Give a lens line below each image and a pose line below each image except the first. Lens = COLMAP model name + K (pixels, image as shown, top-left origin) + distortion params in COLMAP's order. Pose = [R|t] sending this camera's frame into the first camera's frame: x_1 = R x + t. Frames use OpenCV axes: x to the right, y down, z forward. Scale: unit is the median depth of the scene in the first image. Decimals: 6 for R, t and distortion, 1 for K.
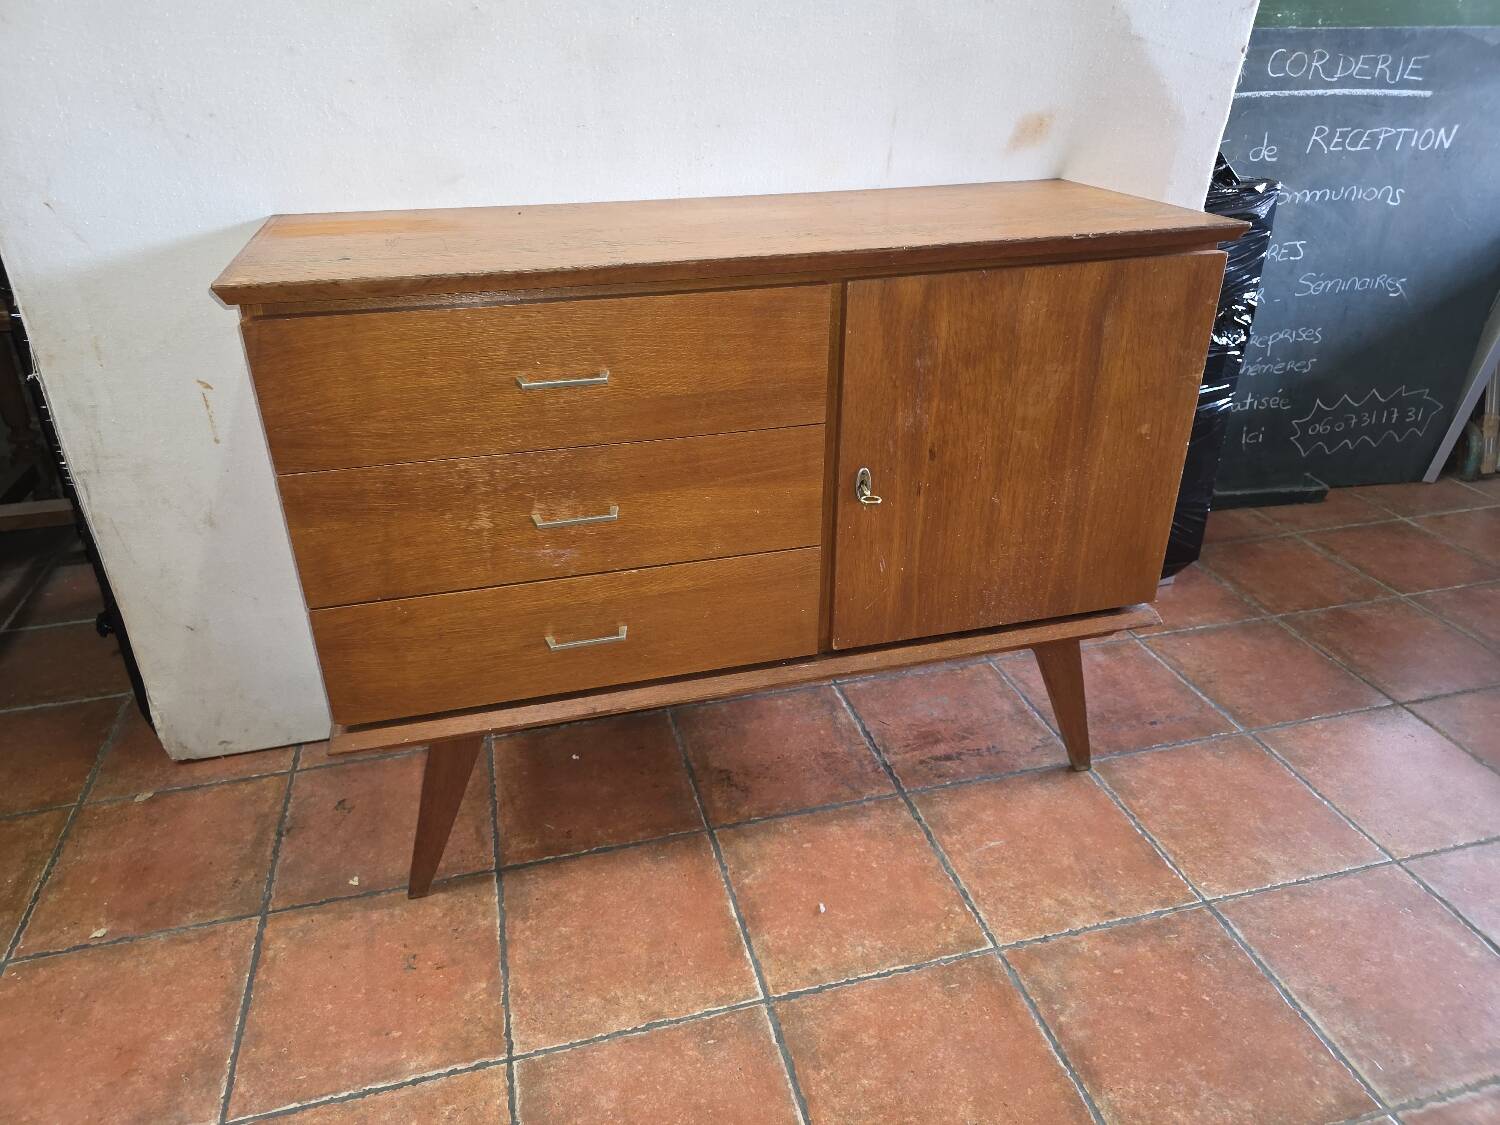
lens RADIAL K [[1015.4, 0, 740.5], [0, 1015.4, 559.4], [0, 0, 1]] dist [0.032729, -0.025059]
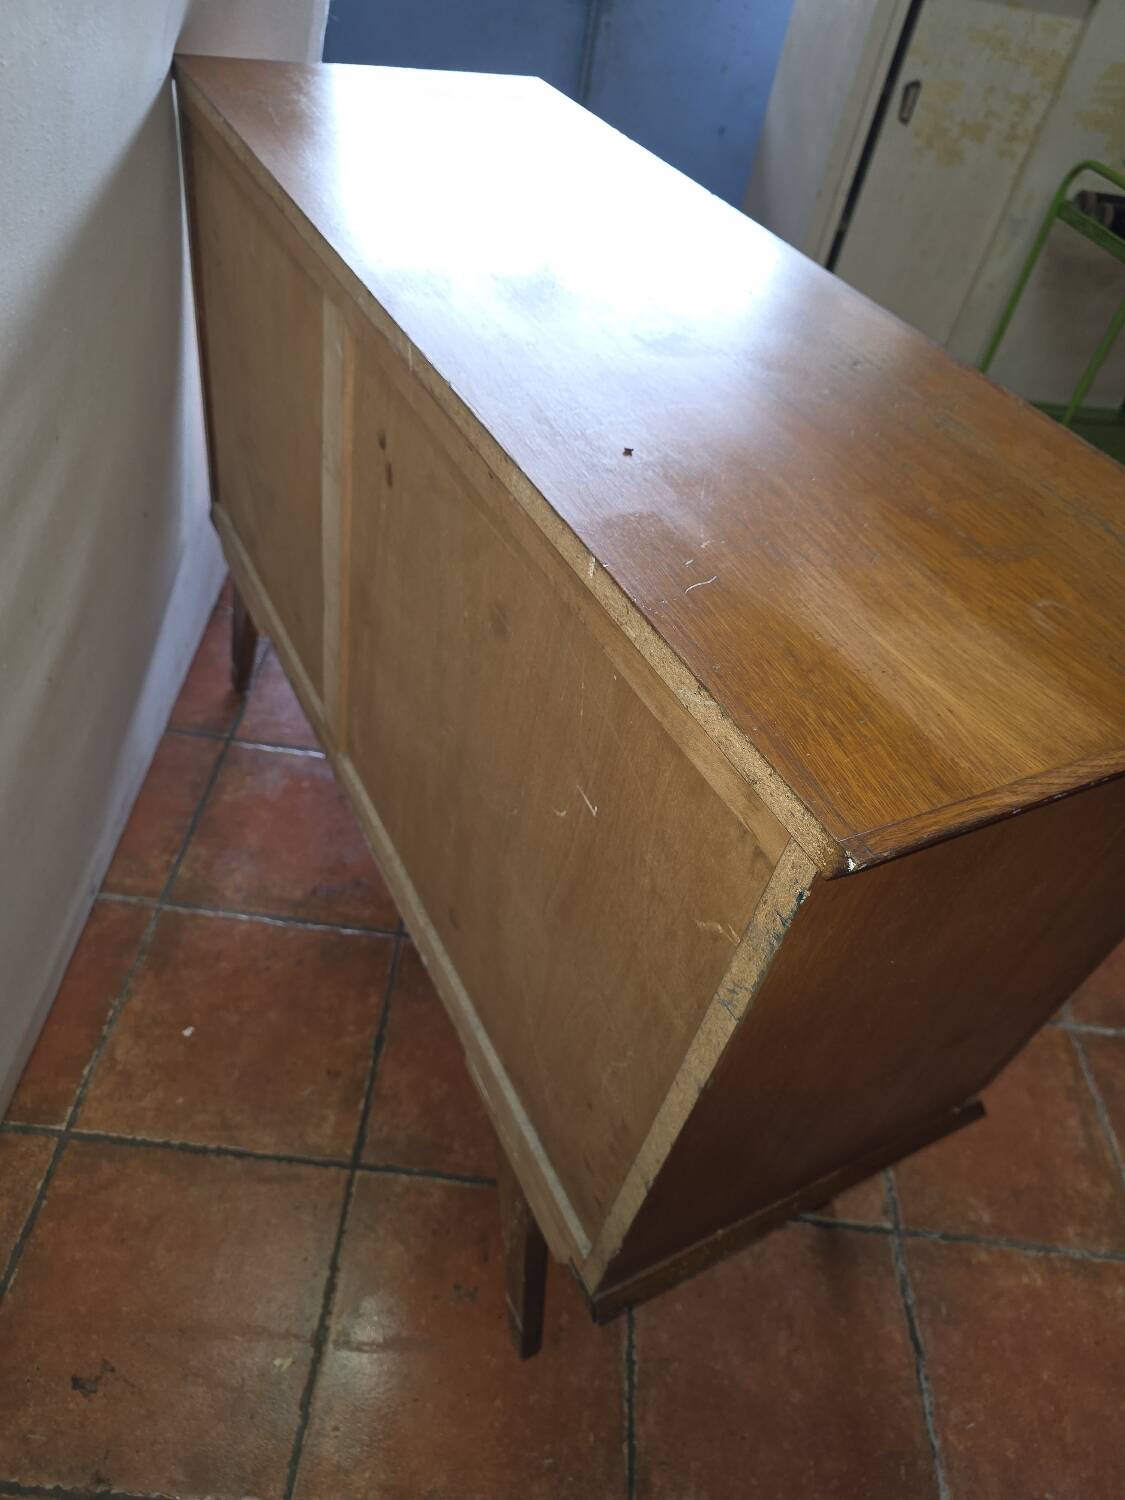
lens RADIAL K [[1026.7, 0, 562.0], [0, 1026.7, 733.5], [0, 0, 1]] dist [0.003037, -0.002996]
pose [[0.295528, -0.616274, 0.729979, -0.600851], [0.295220, 0.785622, 0.543731, -0.356273], [-0.908575, 0.054817, 0.414110, 0.557037]]
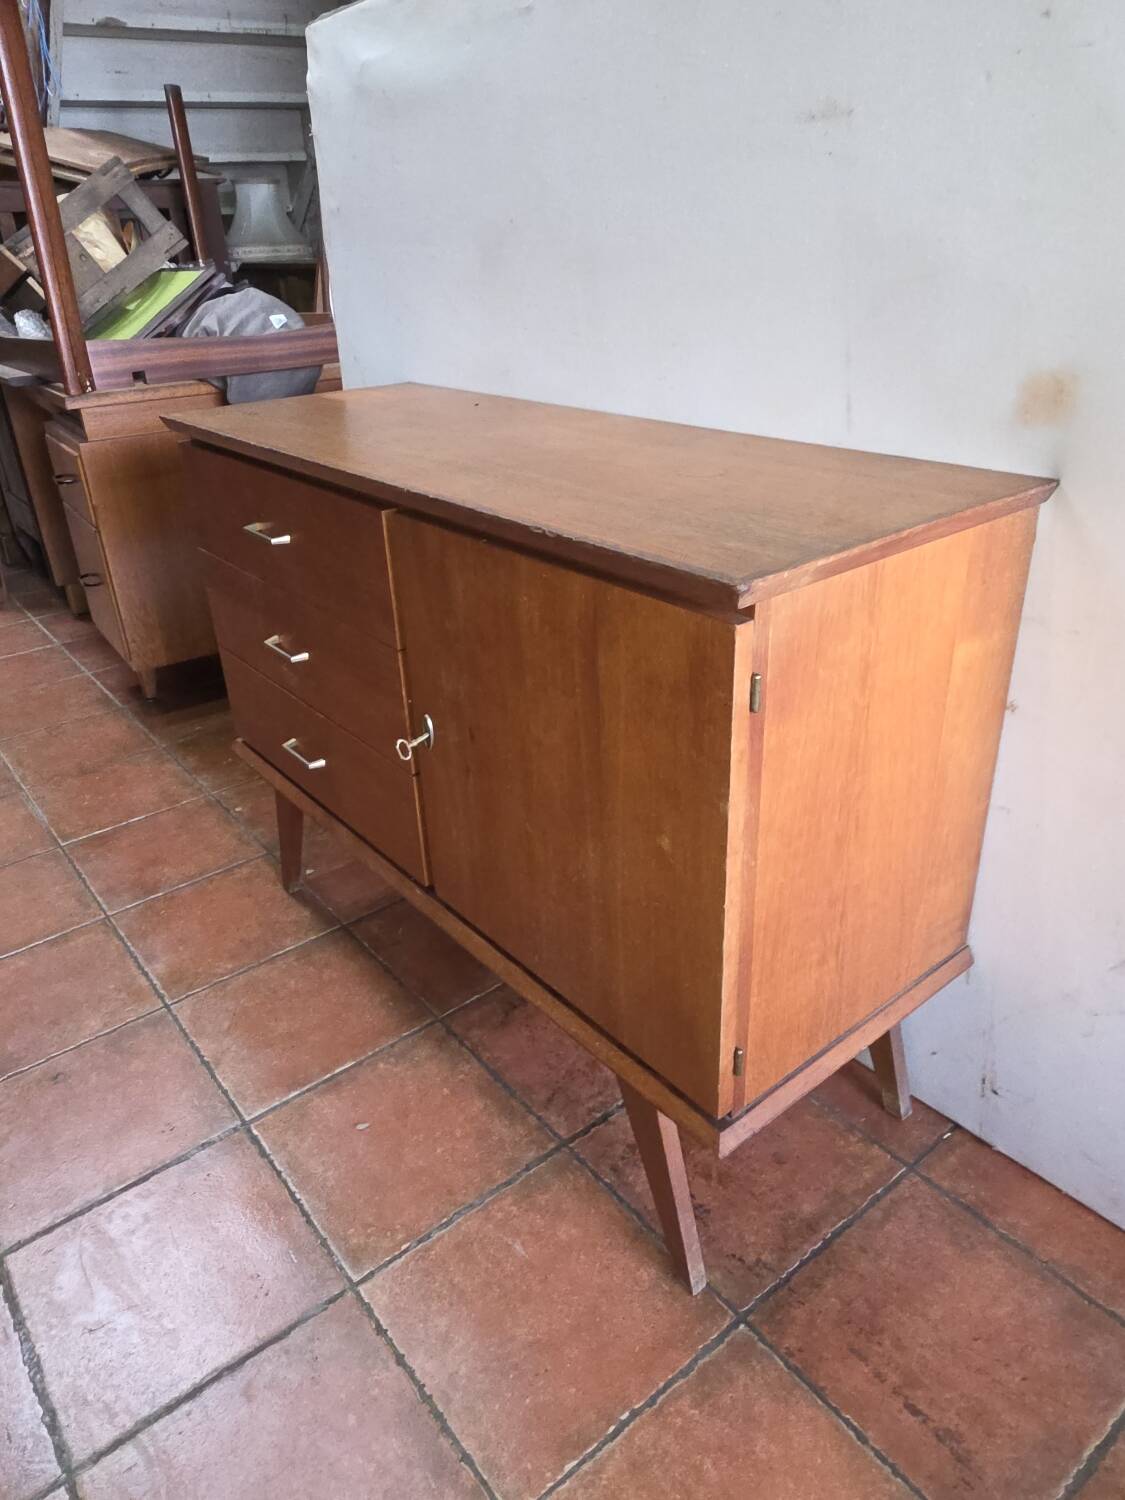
lens RADIAL K [[1026.7, 0, 562.0], [0, 1026.7, 733.5], [0, 0, 1]] dist [0.003037, -0.002996]
pose [[0.400237, 0.397736, -0.825601, 0.851776], [-0.389586, 0.889290, 0.239554, -0.320485], [0.829478, 0.225764, 0.510879, 0.579236]]
